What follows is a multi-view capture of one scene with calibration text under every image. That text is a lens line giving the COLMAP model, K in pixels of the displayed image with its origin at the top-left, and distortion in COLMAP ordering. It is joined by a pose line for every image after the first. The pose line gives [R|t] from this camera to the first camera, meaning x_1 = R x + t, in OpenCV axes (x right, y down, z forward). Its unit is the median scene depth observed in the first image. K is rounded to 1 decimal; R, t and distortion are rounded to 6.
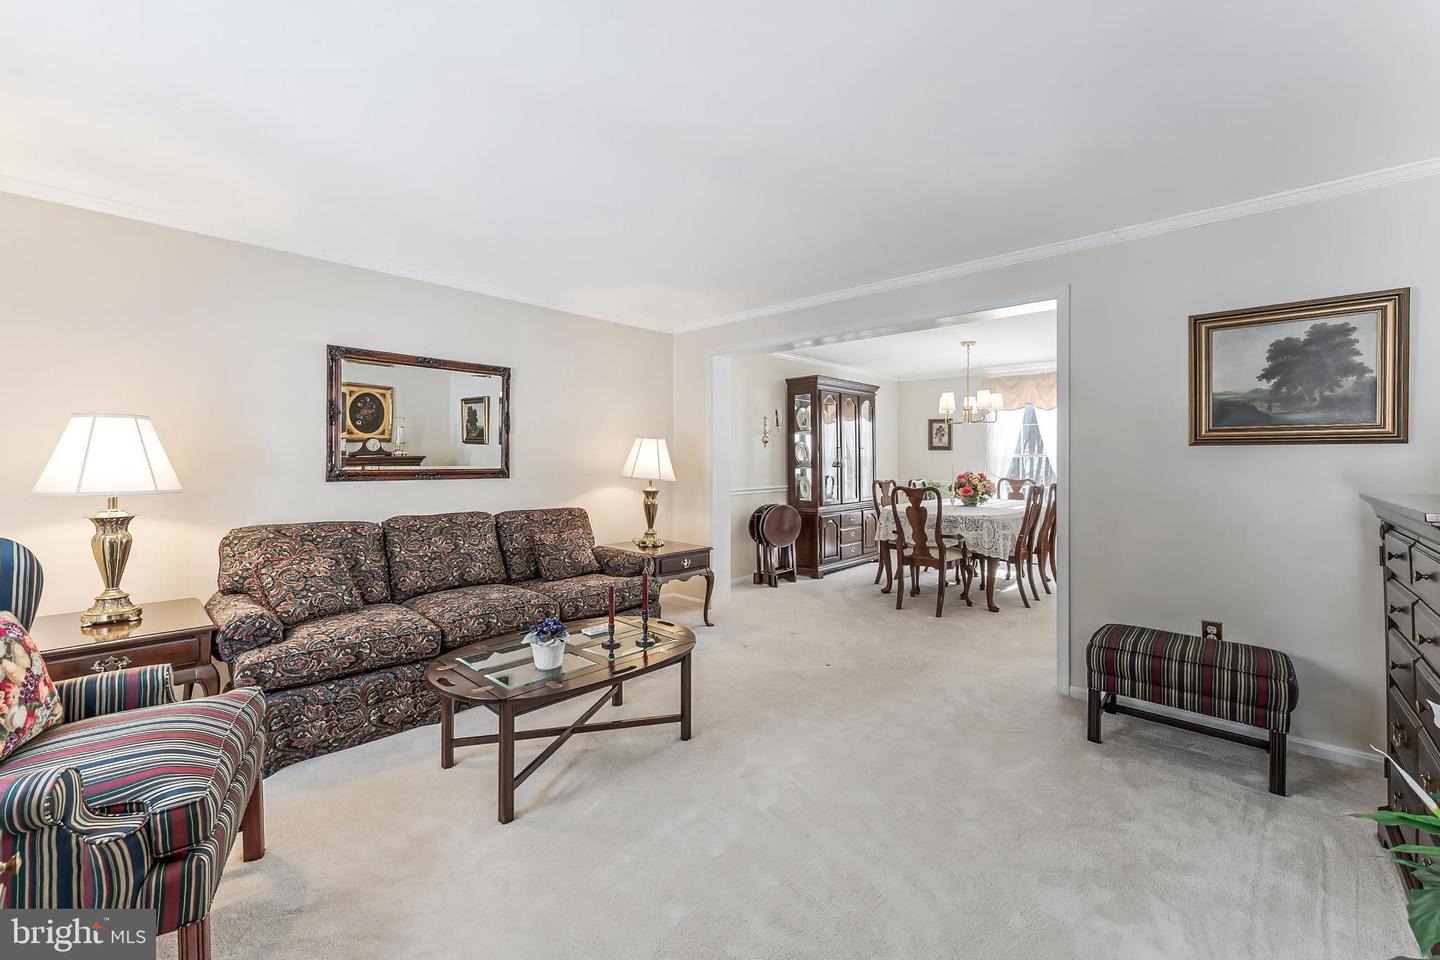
lens RADIAL K [[582.6, 0, 725.2], [0, 582.6, 455.7], [0, 0, 1]] dist [0.001531, 0.000074]
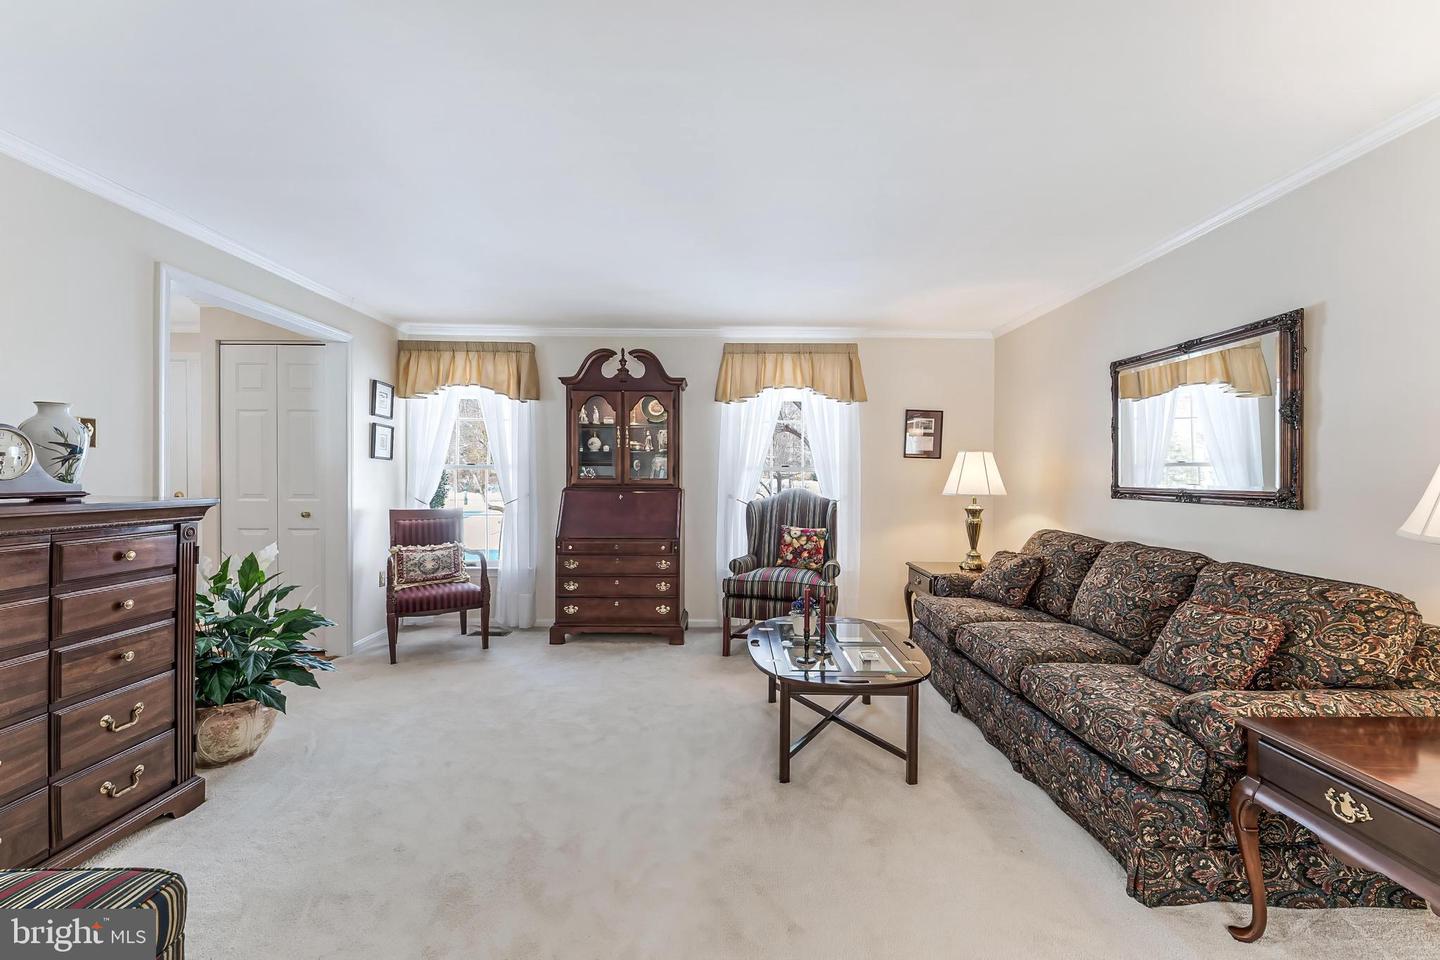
lens RADIAL K [[582.6, 0, 722.5], [0, 582.6, 497.0], [0, 0, 1]] dist [0.001531, 0.000074]
pose [[-0.735724, 0.017563, -0.677054, 0.373667], [-0.002984, 0.999570, 0.029171, 0.011628], [0.677275, 0.023483, -0.735355, 0.975065]]
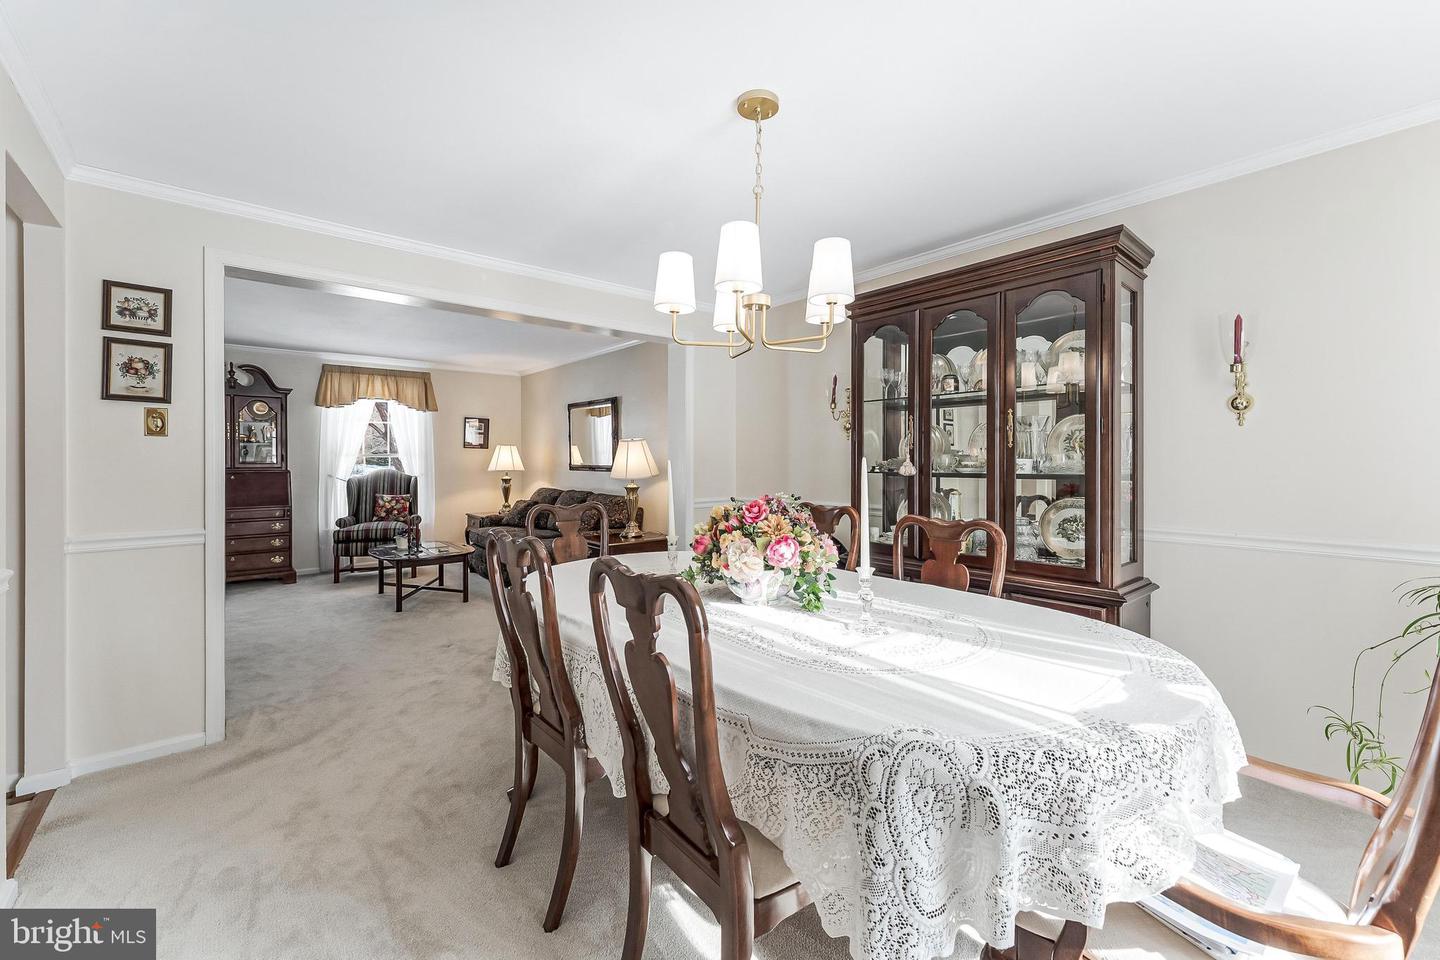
lens RADIAL K [[582.6, 0, 726.1], [0, 582.6, 464.8], [0, 0, 1]] dist [0.001531, 0.000074]
pose [[-0.123498, 0.008729, -0.992306, 0.983763], [0.005779, 0.999951, 0.008077, 0.009188], [0.992328, -0.004737, -0.123542, 1.374698]]
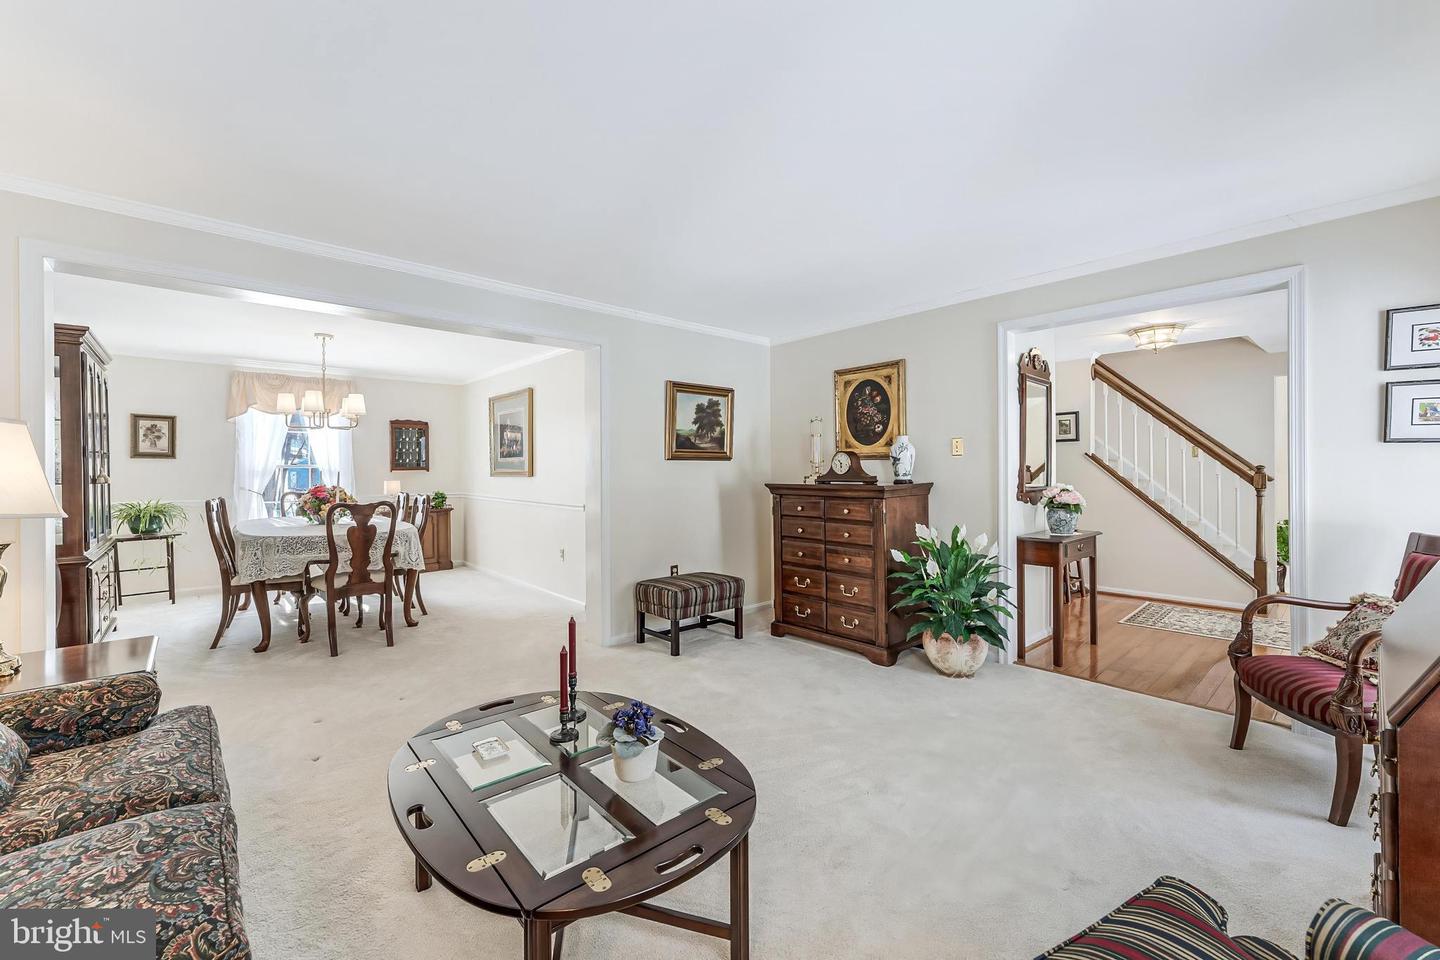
lens RADIAL K [[582.6, 0, 720.1], [0, 582.6, 472.7], [0, 0, 1]] dist [0.001531, 0.000074]
pose [[0.096053, -0.005369, 0.995362, -0.520056], [-0.001904, 0.999983, 0.005577, 0.005374], [-0.995374, -0.002431, 0.096041, 0.450822]]
